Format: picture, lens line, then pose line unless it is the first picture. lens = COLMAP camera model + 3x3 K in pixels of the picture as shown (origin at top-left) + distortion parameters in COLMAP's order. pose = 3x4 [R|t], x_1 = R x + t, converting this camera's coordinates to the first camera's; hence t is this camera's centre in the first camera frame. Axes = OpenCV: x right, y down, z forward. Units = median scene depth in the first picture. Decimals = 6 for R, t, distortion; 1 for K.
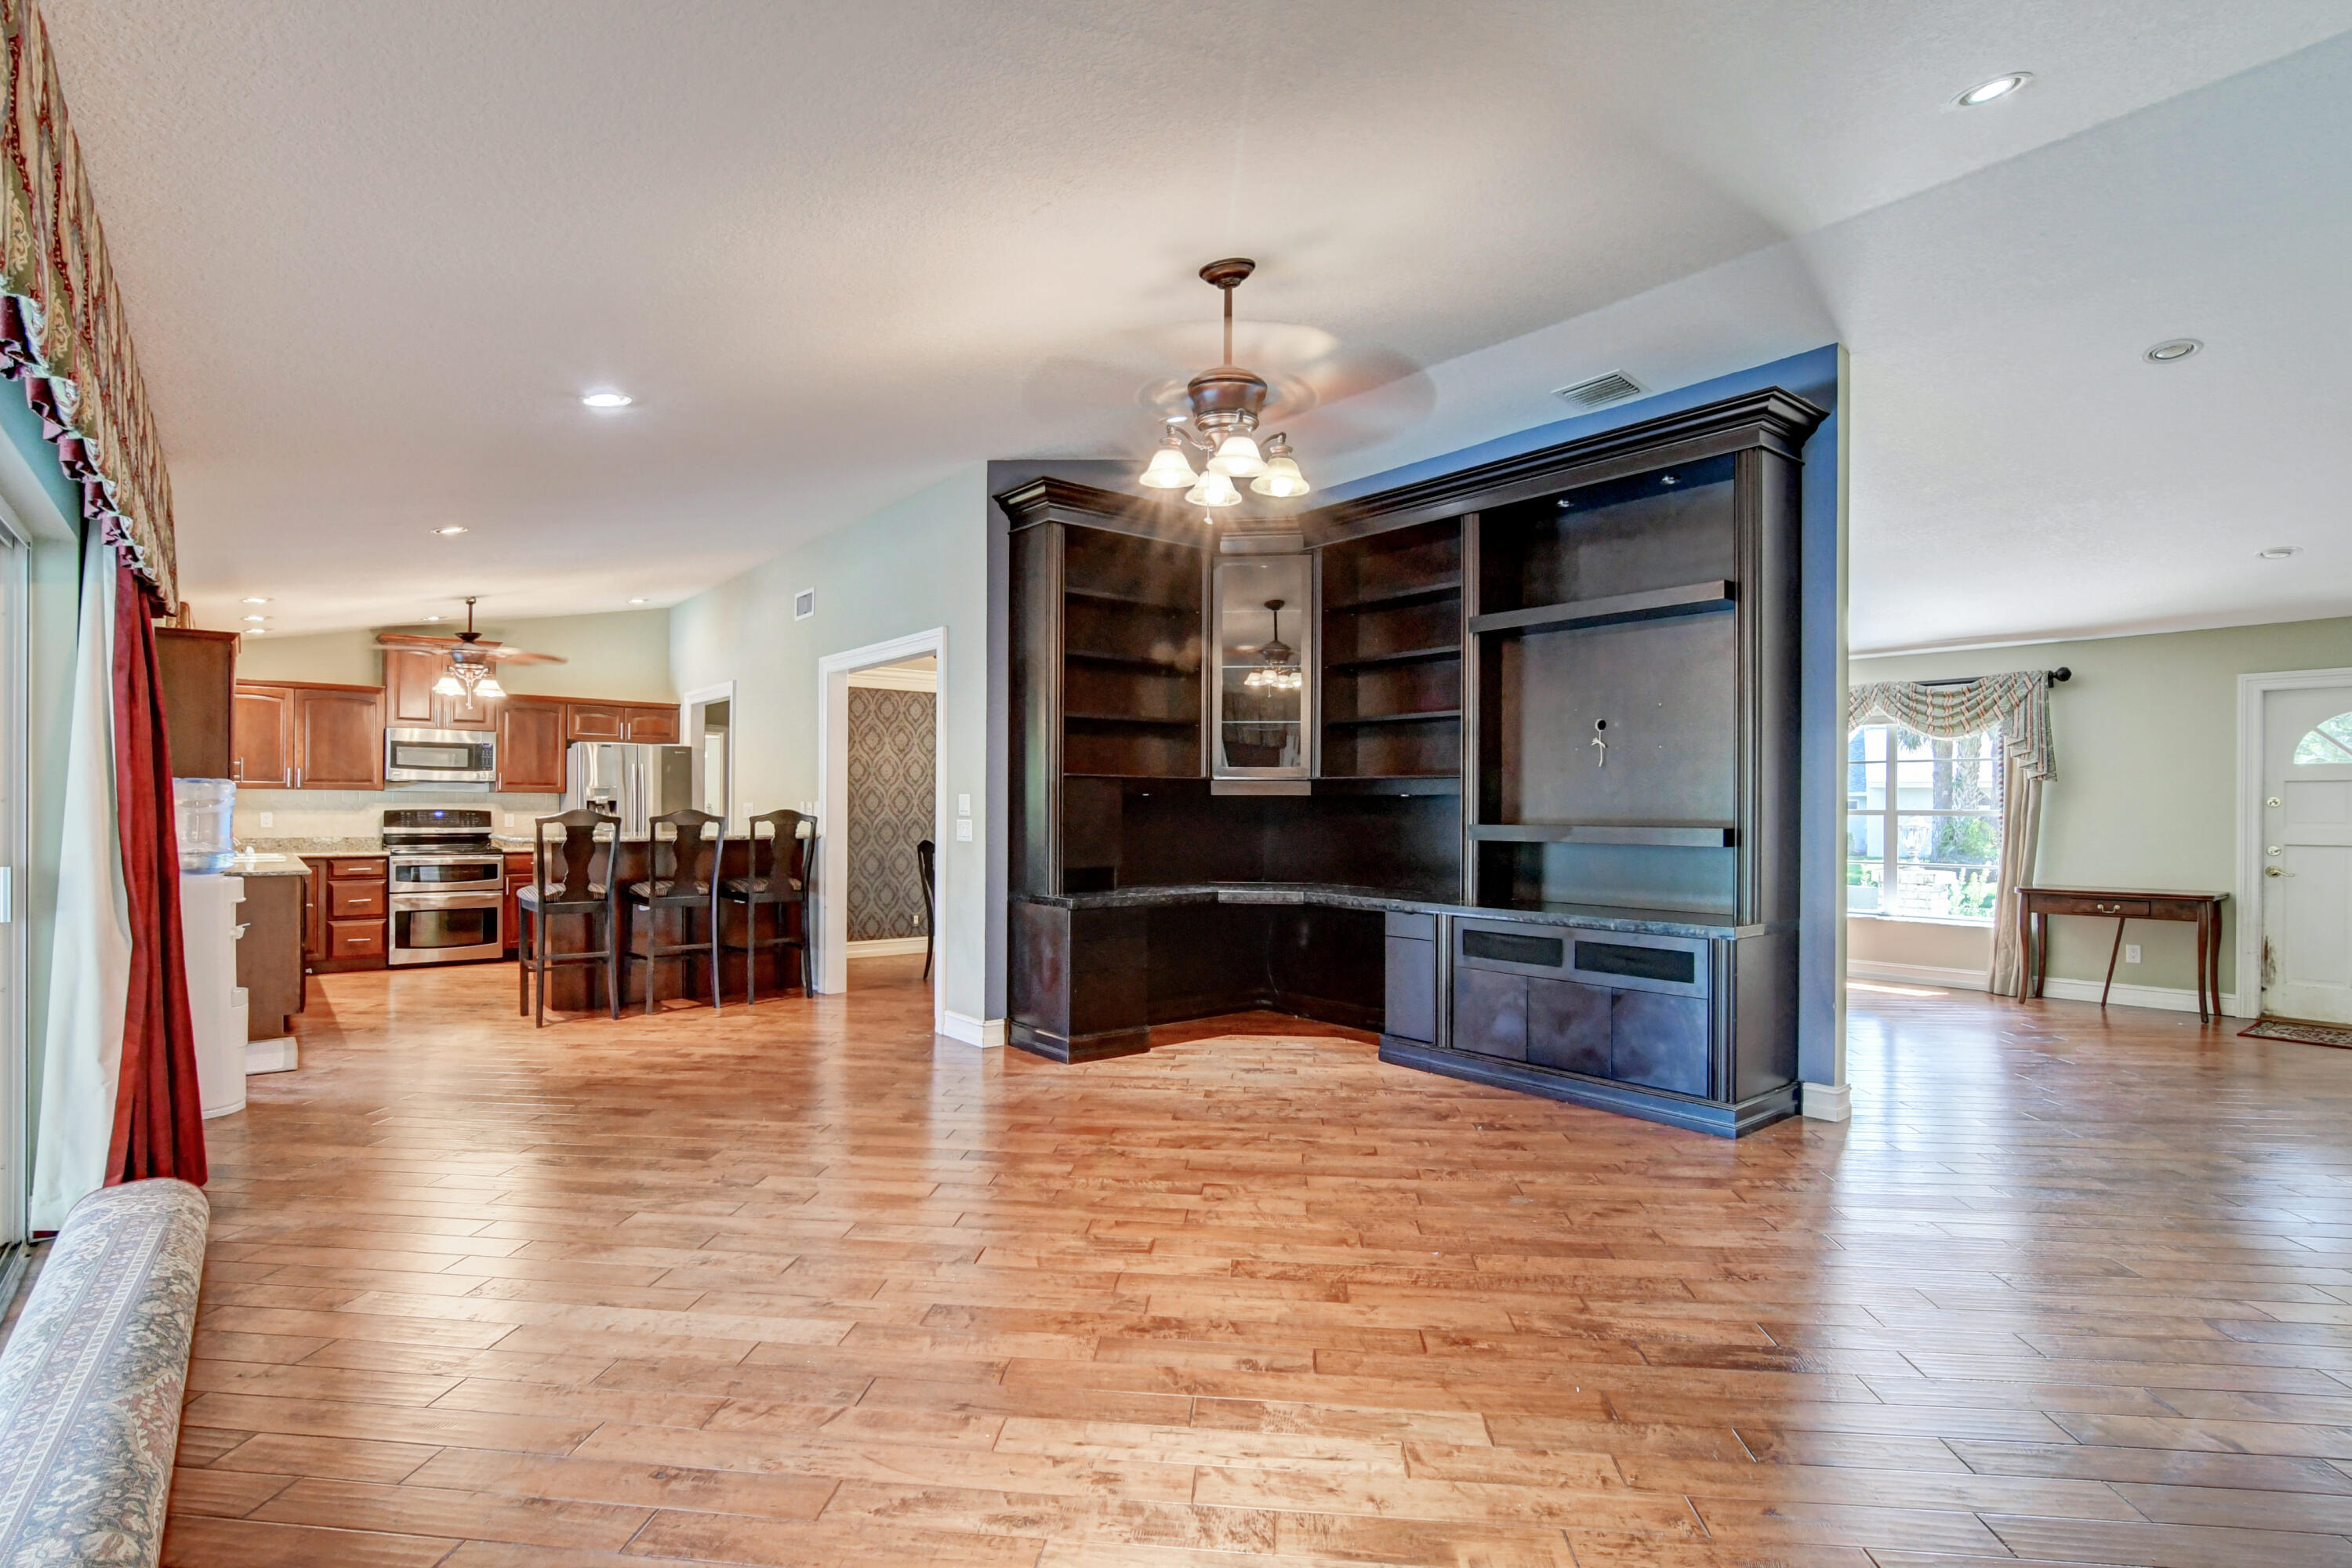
lens RADIAL K [[1156.2, 0, 1166.9], [0, 1156.2, 805.1], [0, 0, 1]] dist [-0.025146, 0.009196]
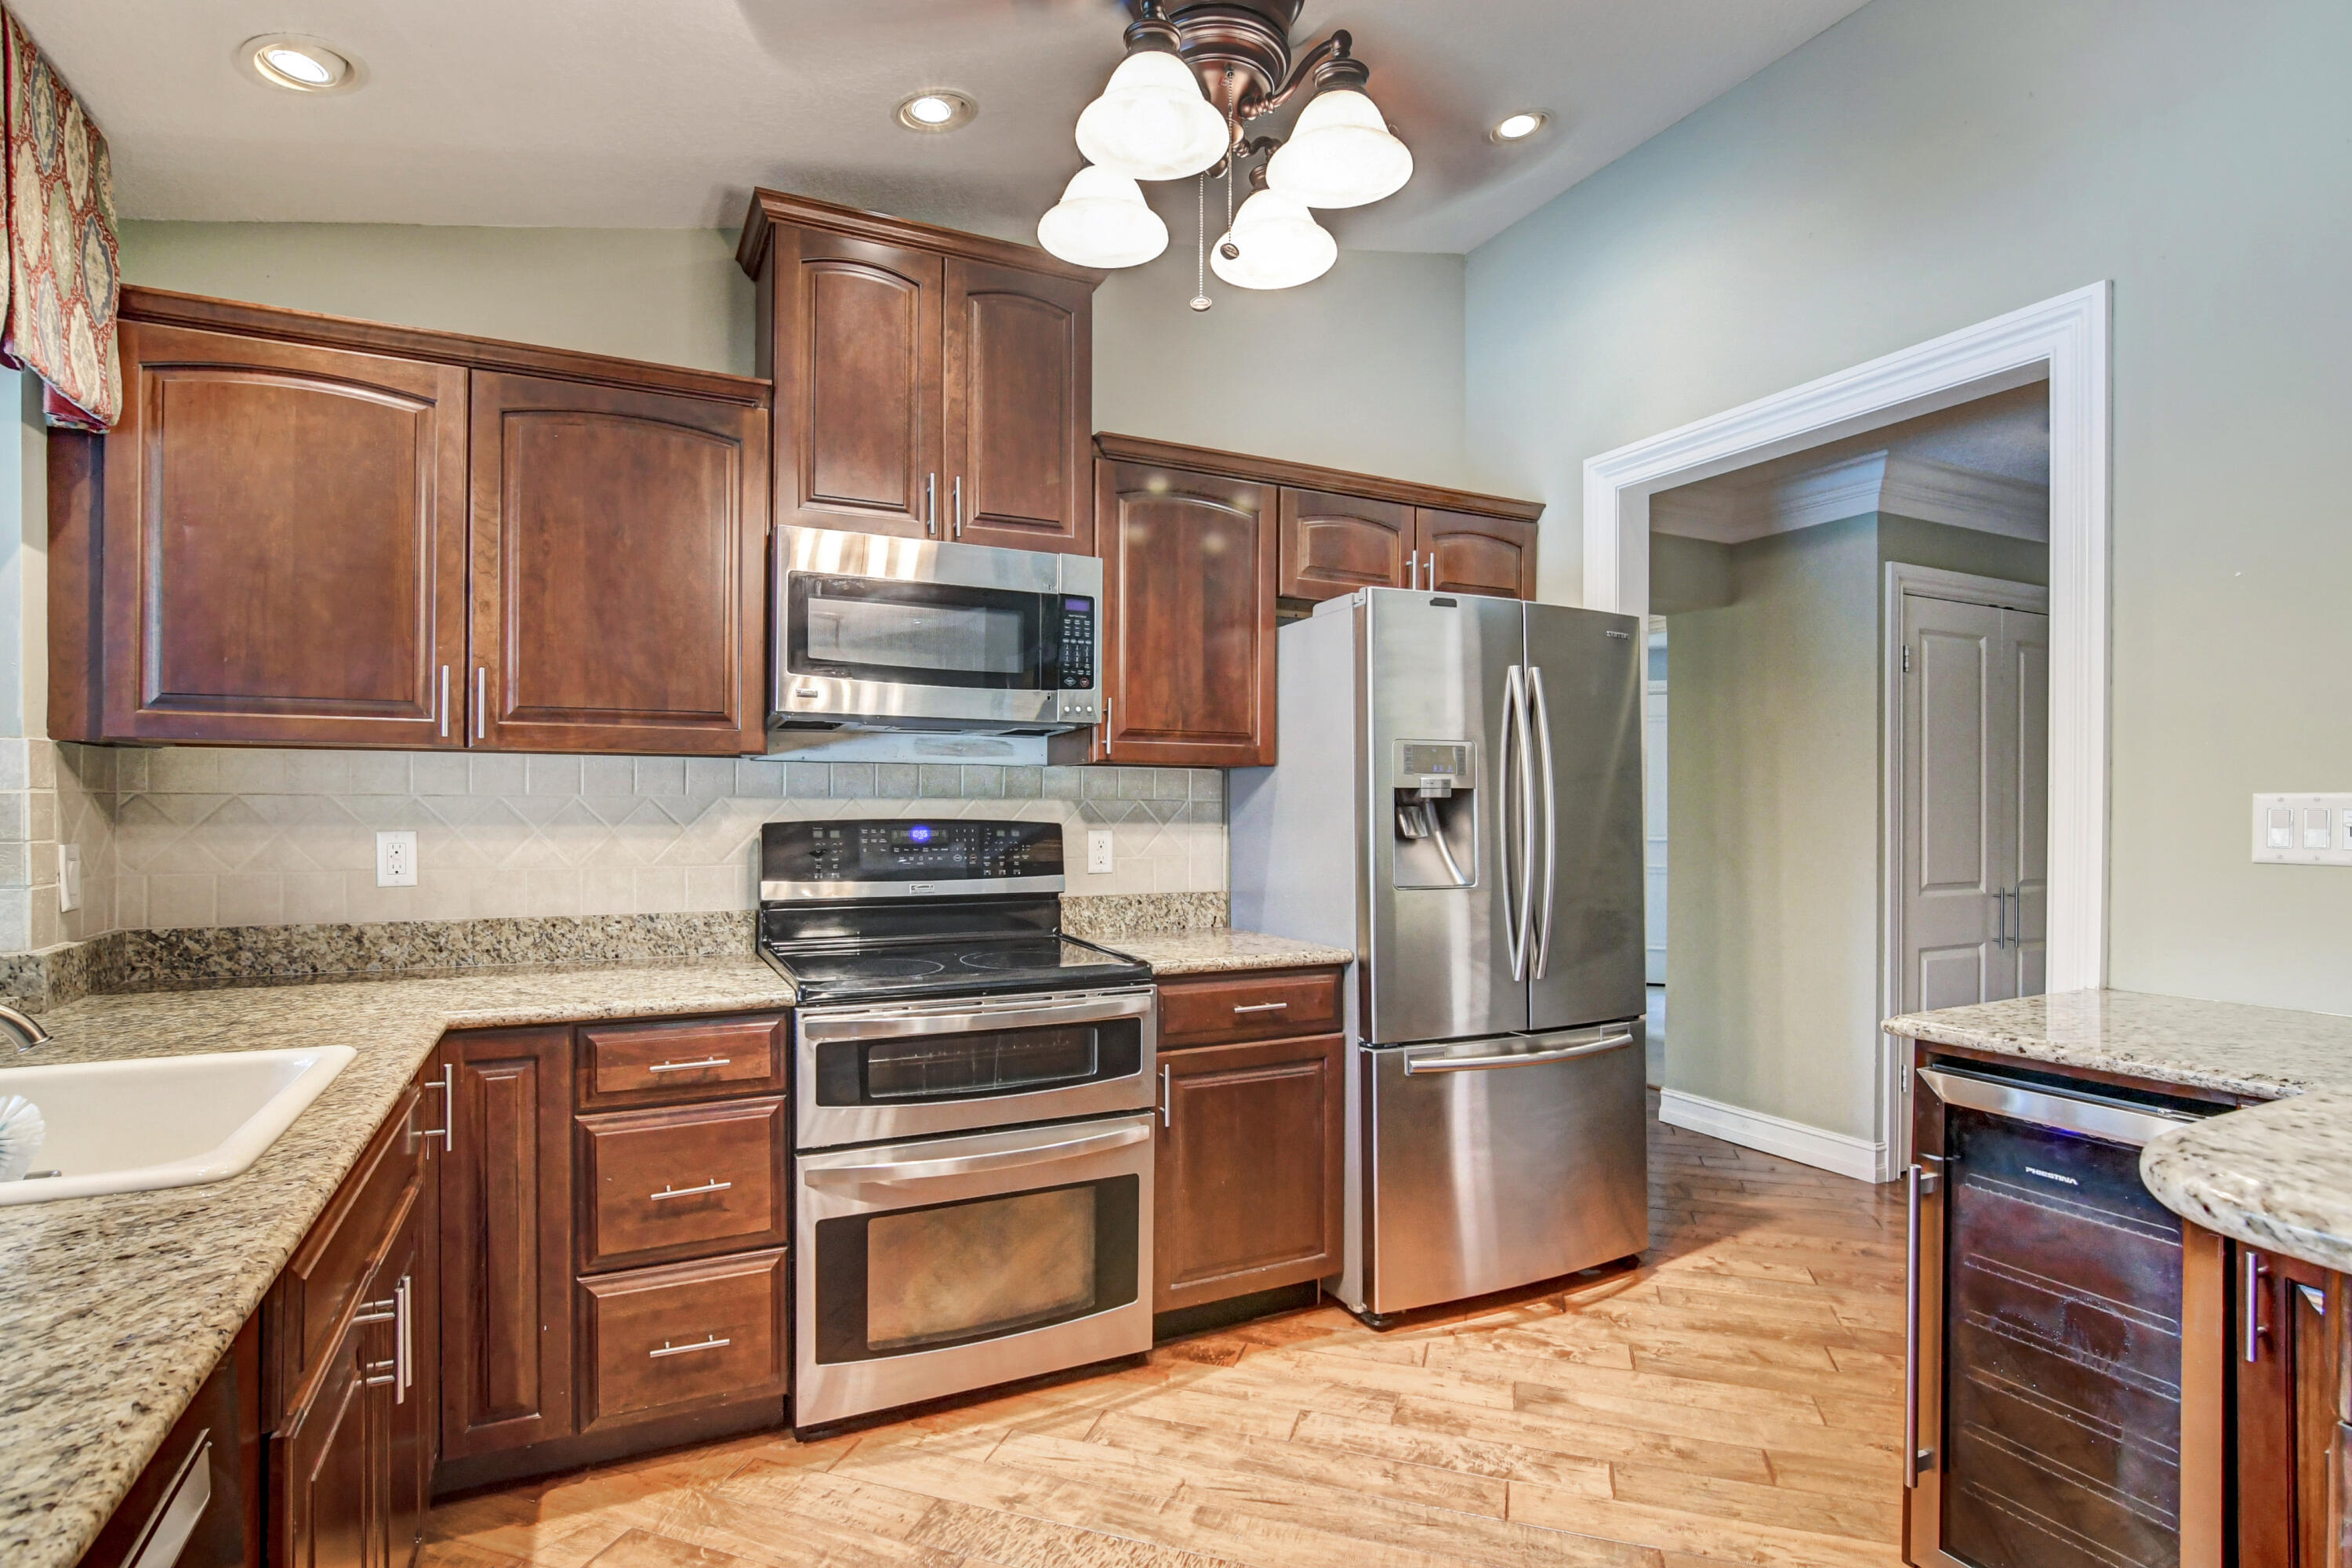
lens RADIAL K [[1156.2, 0, 1167.9], [0, 1156.2, 804.9], [0, 0, 1]] dist [-0.025146, 0.009196]
pose [[0.975297, -0.002645, -0.220882, -0.538569], [0.003286, 0.999991, 0.002532, -0.000614], [0.220873, -0.003195, 0.975297, 0.764420]]
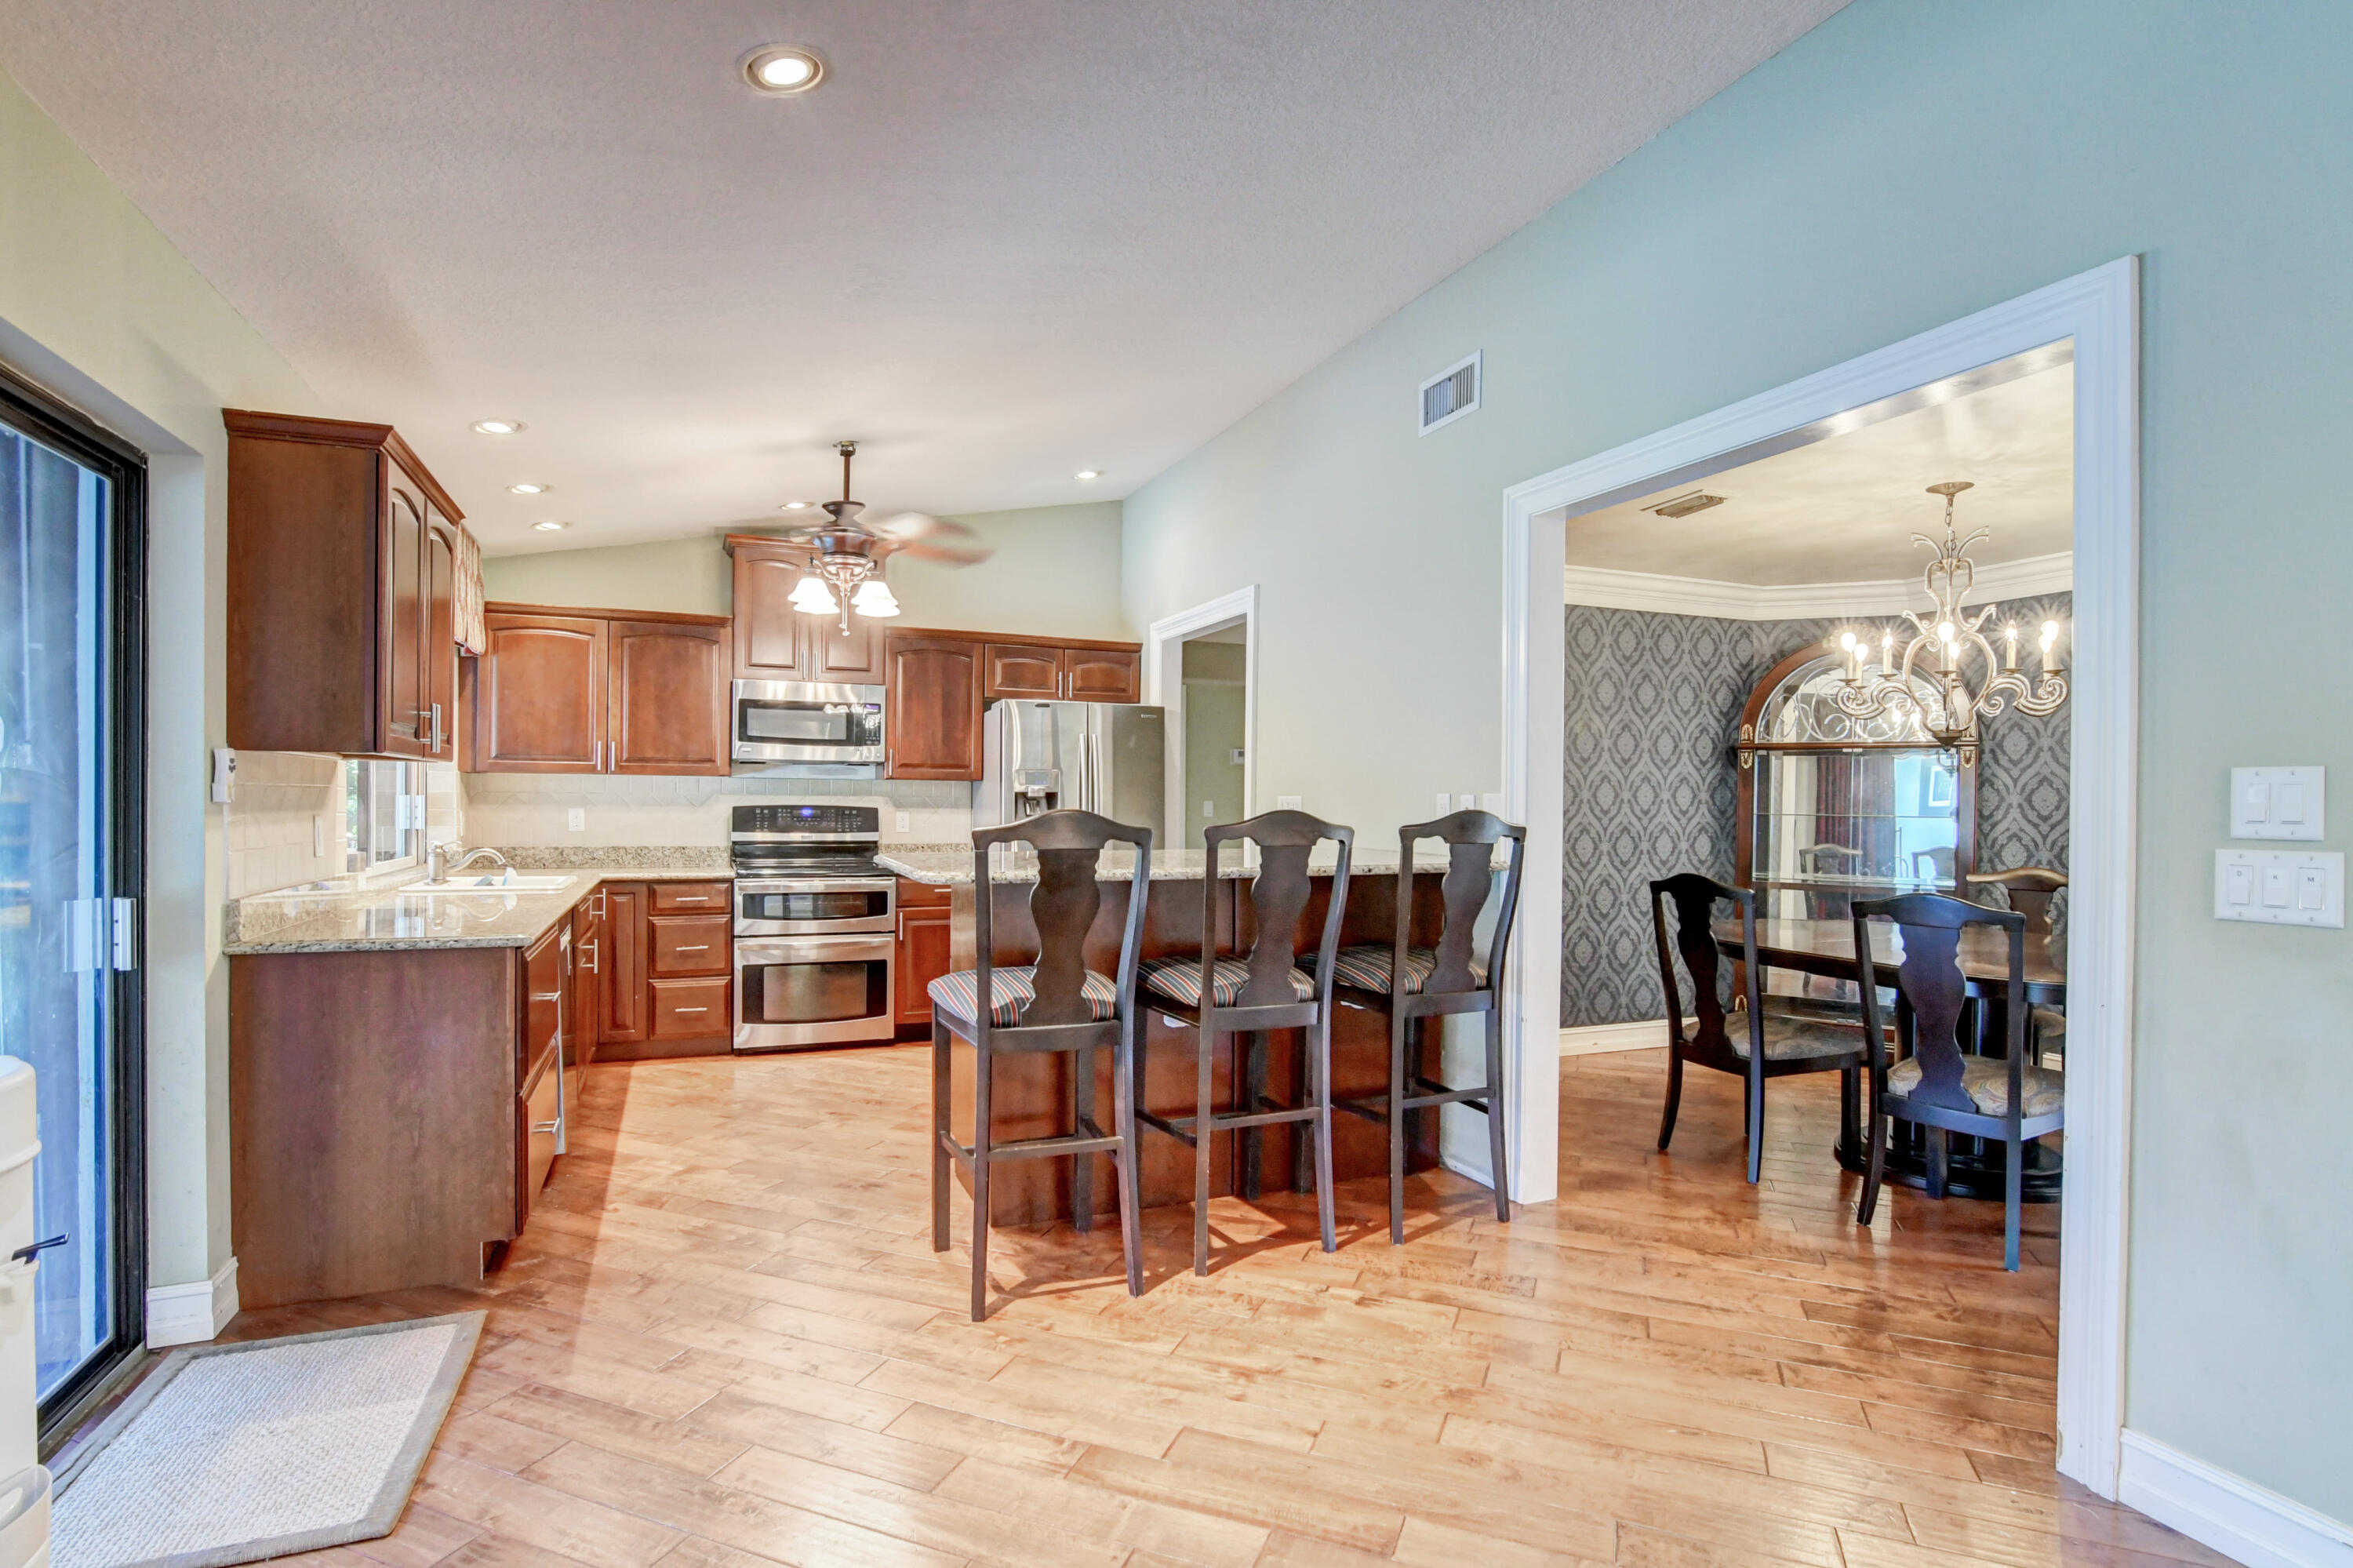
lens RADIAL K [[1156.7, 0, 1167.5], [0, 1156.7, 804.7], [0, 0, 1]] dist [-0.025146, 0.009196]
pose [[0.959110, 0.003658, -0.283010, -0.266348], [-0.002515, 0.999987, 0.004402, 0.000176], [0.283023, -0.003511, 0.959107, 0.452217]]
